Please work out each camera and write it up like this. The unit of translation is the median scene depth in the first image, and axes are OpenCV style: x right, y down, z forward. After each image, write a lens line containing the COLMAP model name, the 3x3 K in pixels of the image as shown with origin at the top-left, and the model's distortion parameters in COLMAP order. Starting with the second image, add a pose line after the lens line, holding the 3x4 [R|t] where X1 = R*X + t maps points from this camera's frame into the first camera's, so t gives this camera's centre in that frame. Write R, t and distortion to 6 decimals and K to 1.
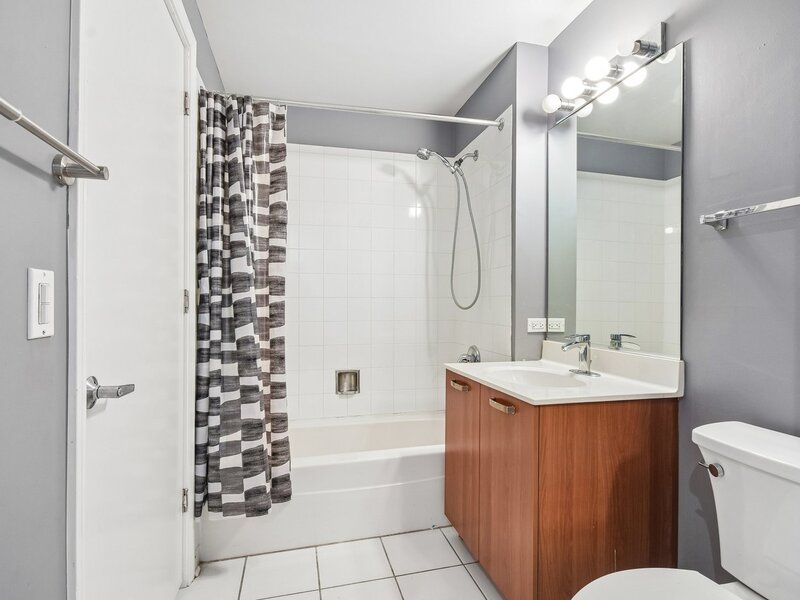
lens RADIAL K [[423.5, 0, 399.3], [0, 423.5, 301.2], [0, 0, 1]] dist [0.000362, -0.000111]
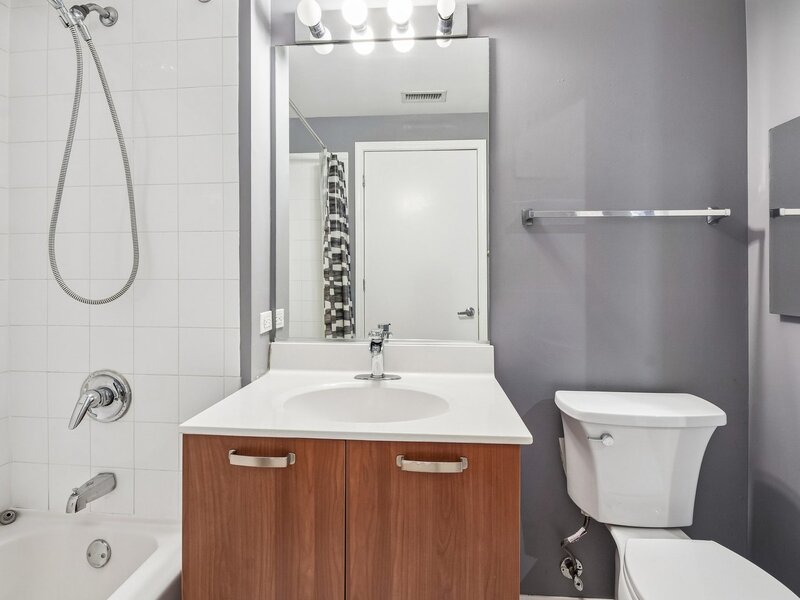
lens RADIAL K [[372.8, 0, 395.5], [0, 372.8, 296.3], [0, 0, 1]] dist [-0.005548, 0.000210]
pose [[0.336196, -0.015431, 0.941666, -0.209203], [-0.003788, 0.999836, 0.017736, 0.003722], [-0.941784, -0.009530, 0.336083, 0.700661]]
